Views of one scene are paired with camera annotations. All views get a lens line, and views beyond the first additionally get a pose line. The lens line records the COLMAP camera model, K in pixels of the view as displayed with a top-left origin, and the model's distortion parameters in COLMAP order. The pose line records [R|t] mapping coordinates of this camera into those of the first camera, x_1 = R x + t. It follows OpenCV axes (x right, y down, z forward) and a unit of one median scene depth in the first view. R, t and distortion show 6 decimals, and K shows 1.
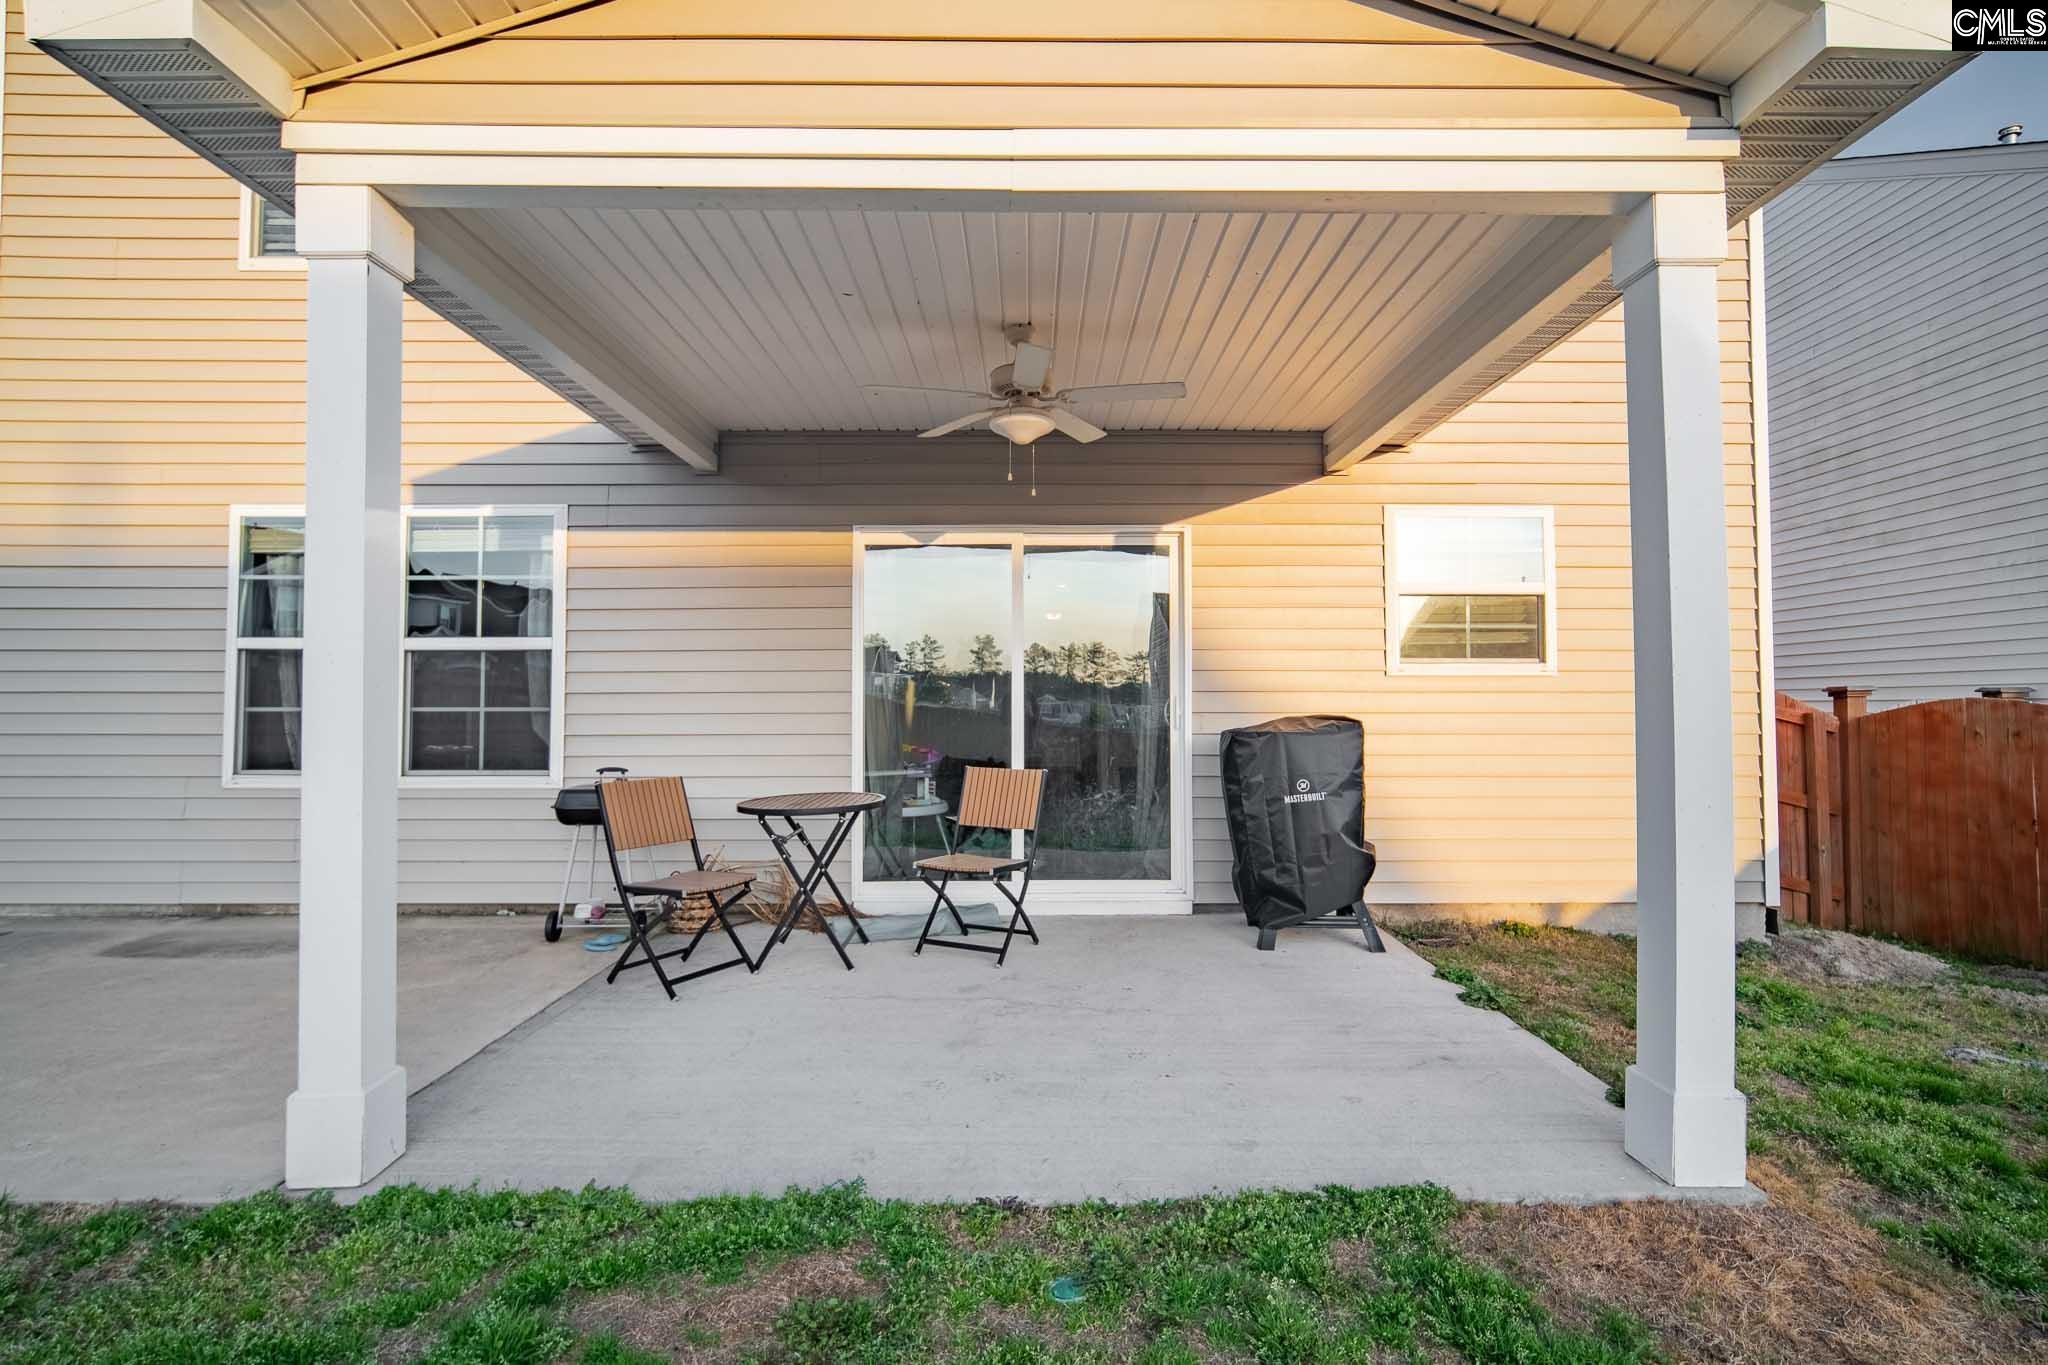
lens RADIAL K [[1084.7, 0, 989.3], [0, 1084.7, 677.1], [0, 0, 1]] dist [-0.032724, 0.028794]
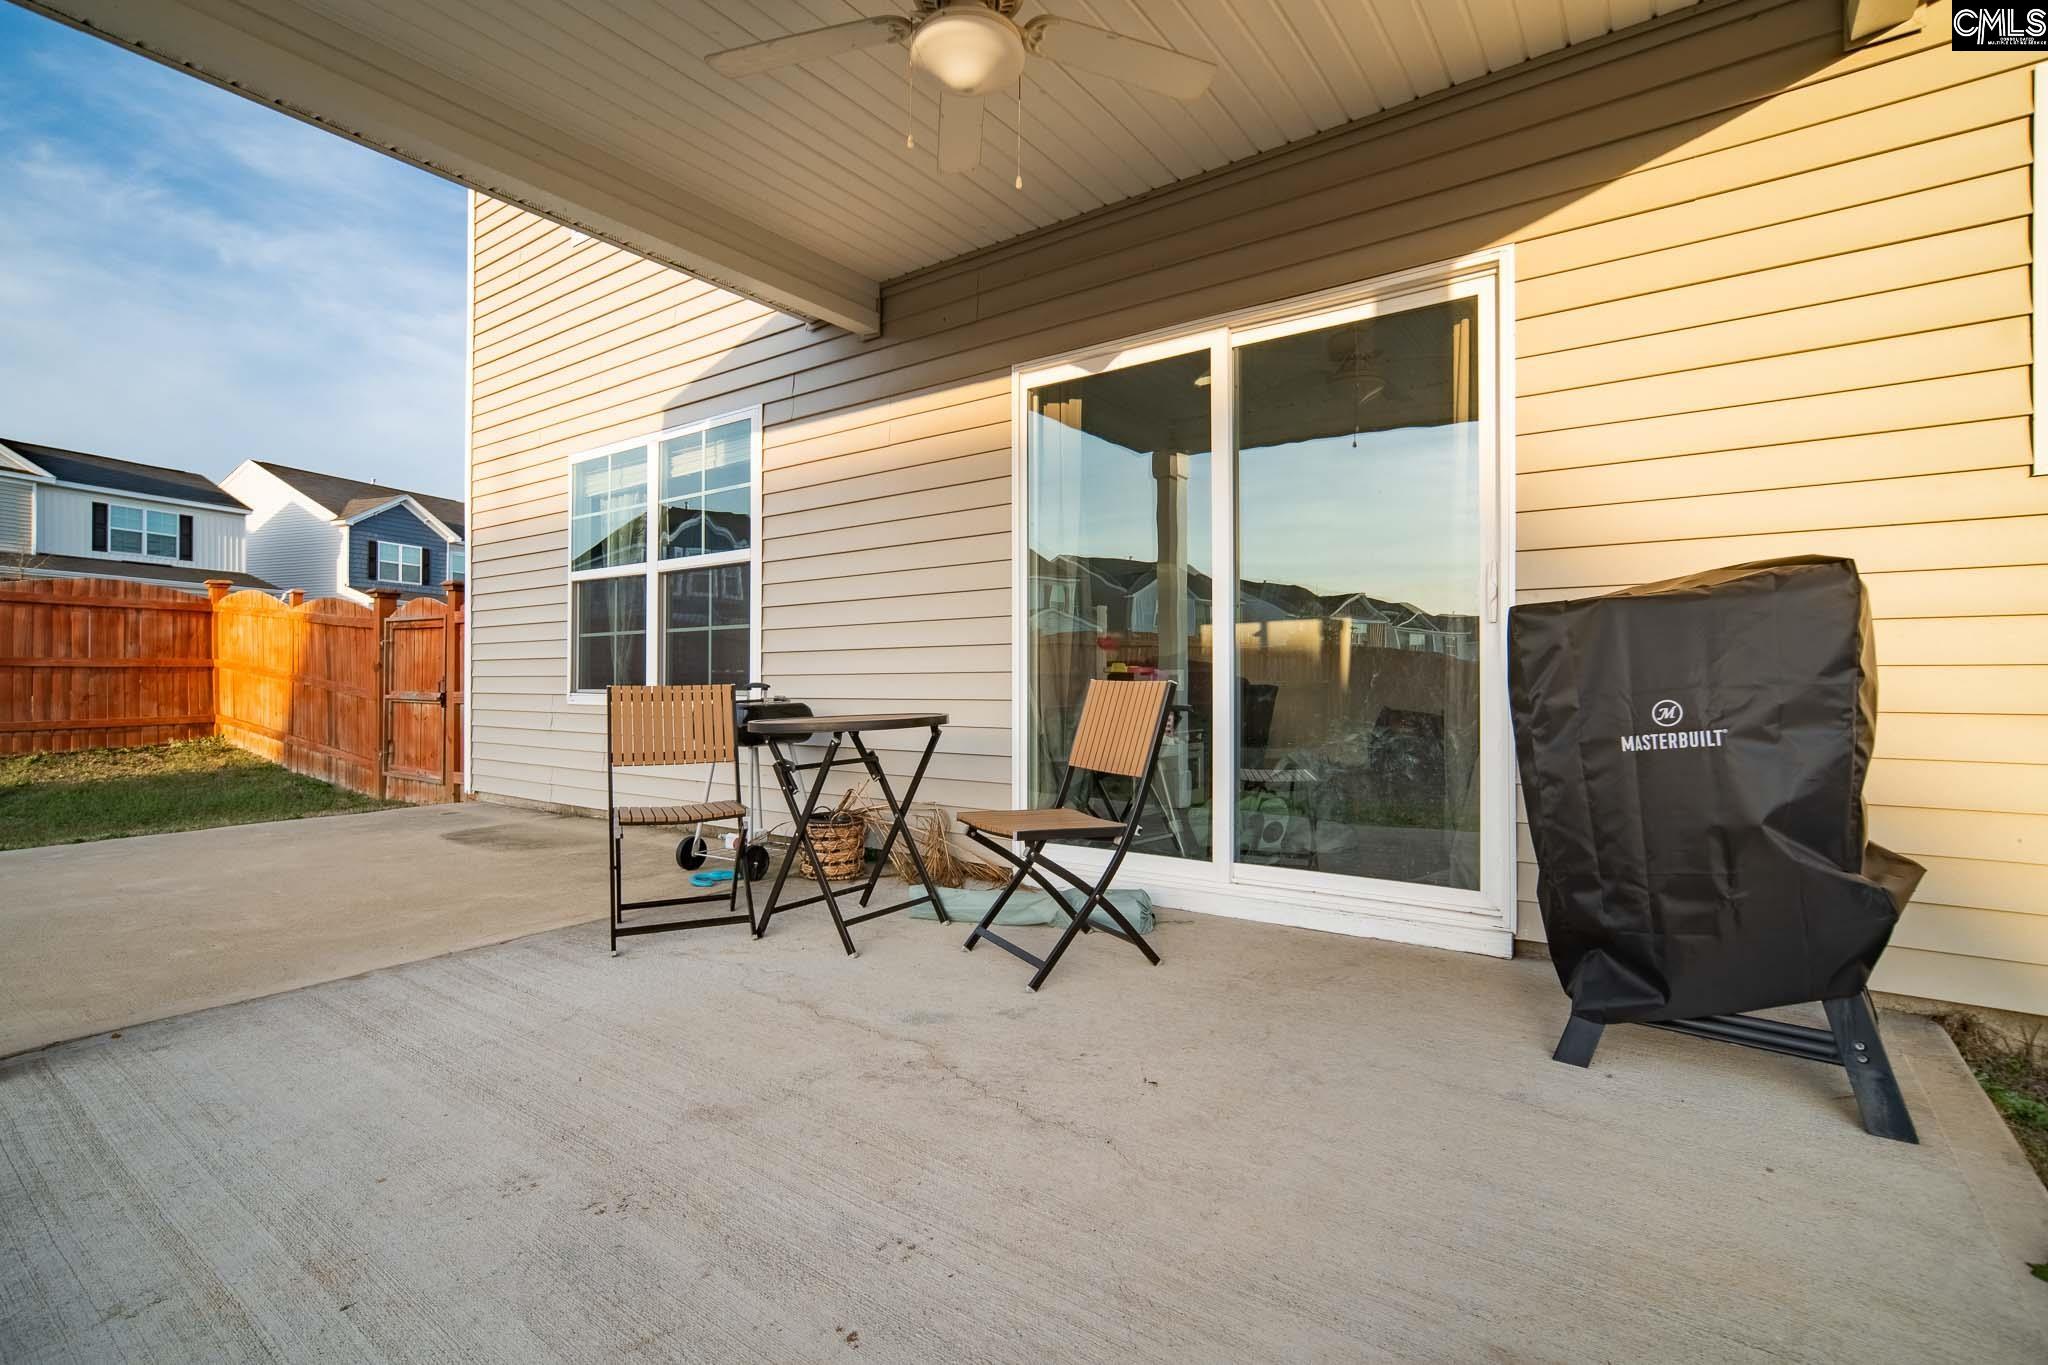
lens RADIAL K [[949.5, 0, 1028.6], [0, 949.5, 678.4], [0, 0, 1]] dist [-0.006193, -0.000539]
pose [[0.803277, -0.002795, -0.595599, 0.300531], [0.011176, 0.999884, 0.010382, 0.076289], [0.595501, -0.014996, 0.803215, 0.514599]]
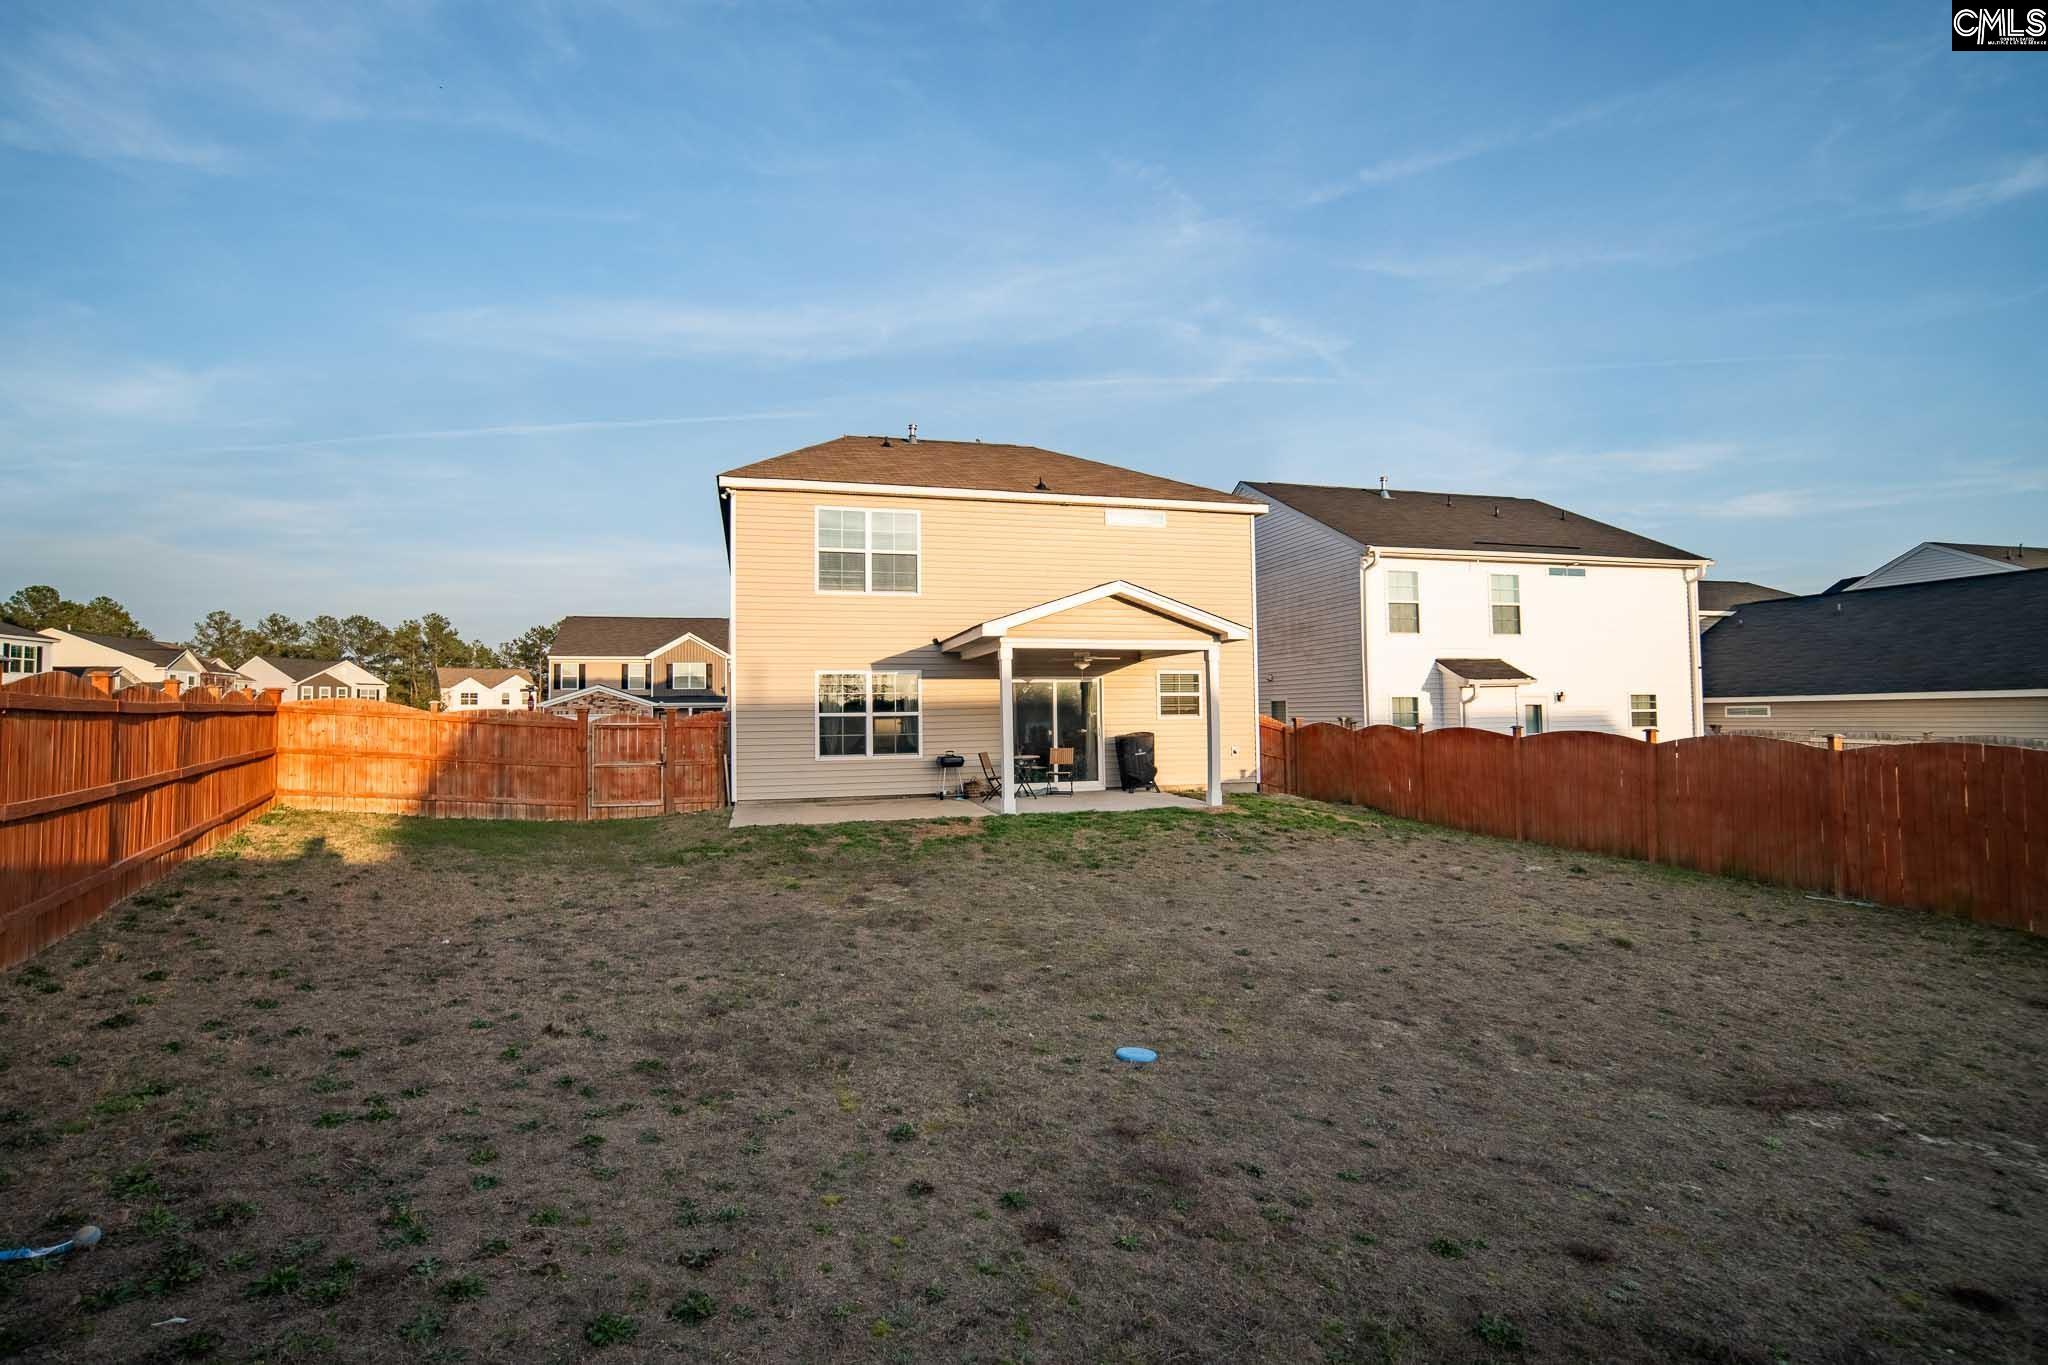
lens RADIAL K [[1084.7, 0, 989.3], [0, 1084.7, 677.1], [0, 0, 1]] dist [-0.032724, 0.028794]
pose [[0.970322, -0.005242, 0.241760, -1.062535], [0.008094, 0.999909, -0.010806, -0.112044], [-0.241681, 0.012442, 0.970276, -2.403306]]
